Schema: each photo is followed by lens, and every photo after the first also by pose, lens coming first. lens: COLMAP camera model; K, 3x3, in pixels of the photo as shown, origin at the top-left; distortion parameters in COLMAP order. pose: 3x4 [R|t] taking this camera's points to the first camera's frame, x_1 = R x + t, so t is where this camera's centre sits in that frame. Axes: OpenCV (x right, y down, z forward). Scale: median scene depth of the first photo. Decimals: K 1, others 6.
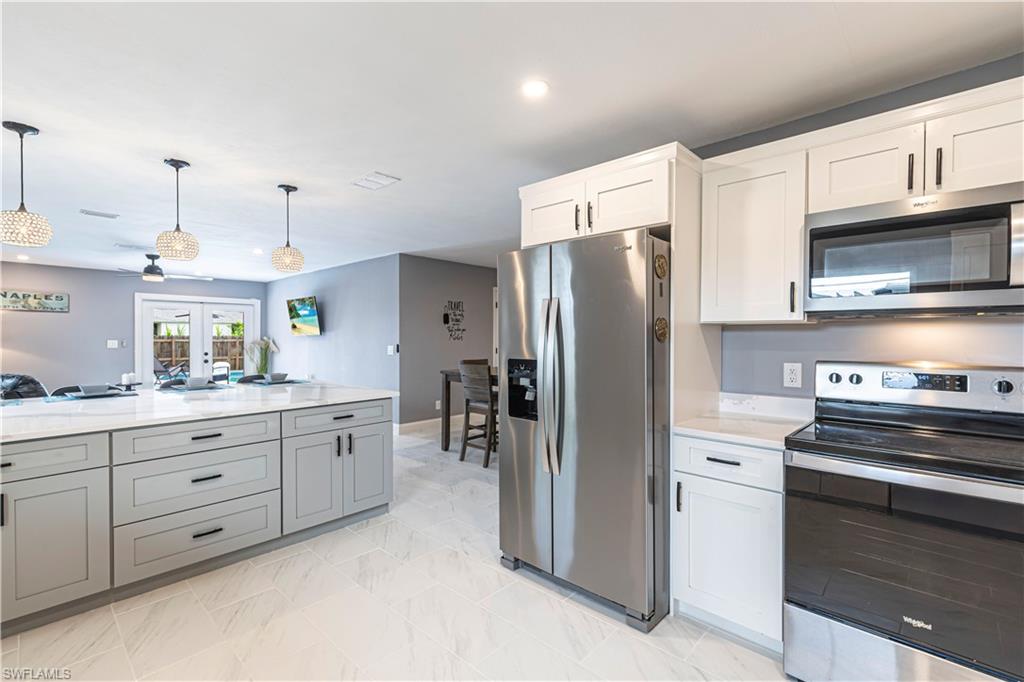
lens RADIAL K [[458.0, 0, 516.0], [0, 458.0, 340.5], [0, 0, 1]] dist [0.005793, -0.000048]
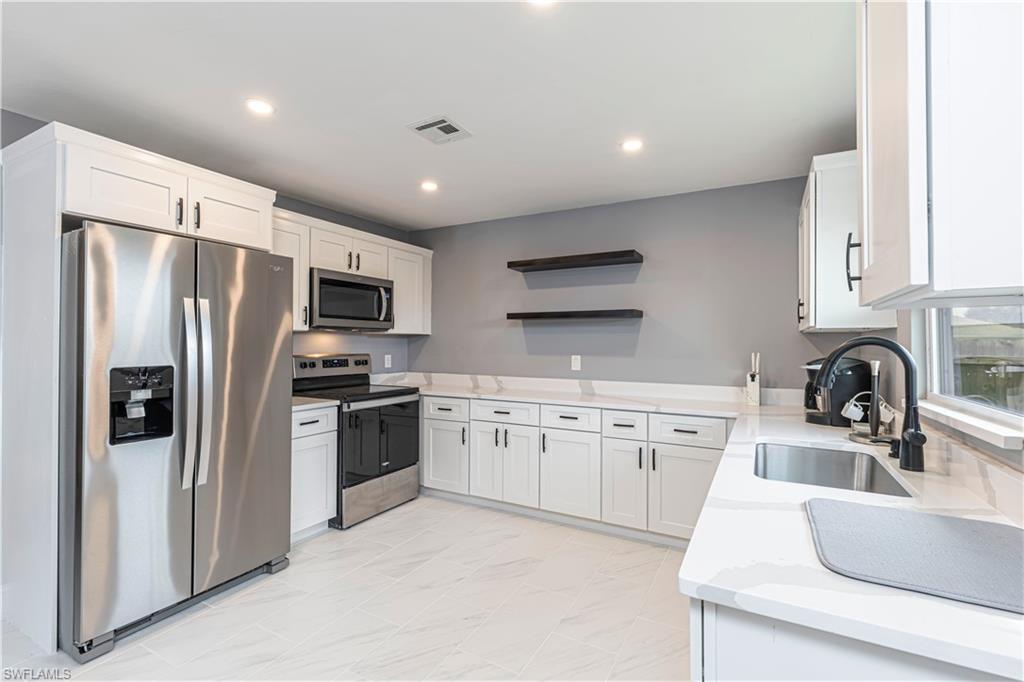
lens RADIAL K [[458.0, 0, 516.0], [0, 458.0, 340.5], [0, 0, 1]] dist [0.005793, -0.000048]
pose [[-0.239959, 0.002441, 0.970780, -0.324914], [0.000705, 0.999997, -0.002340, -0.001020], [-0.970783, 0.000123, -0.239960, 0.194608]]
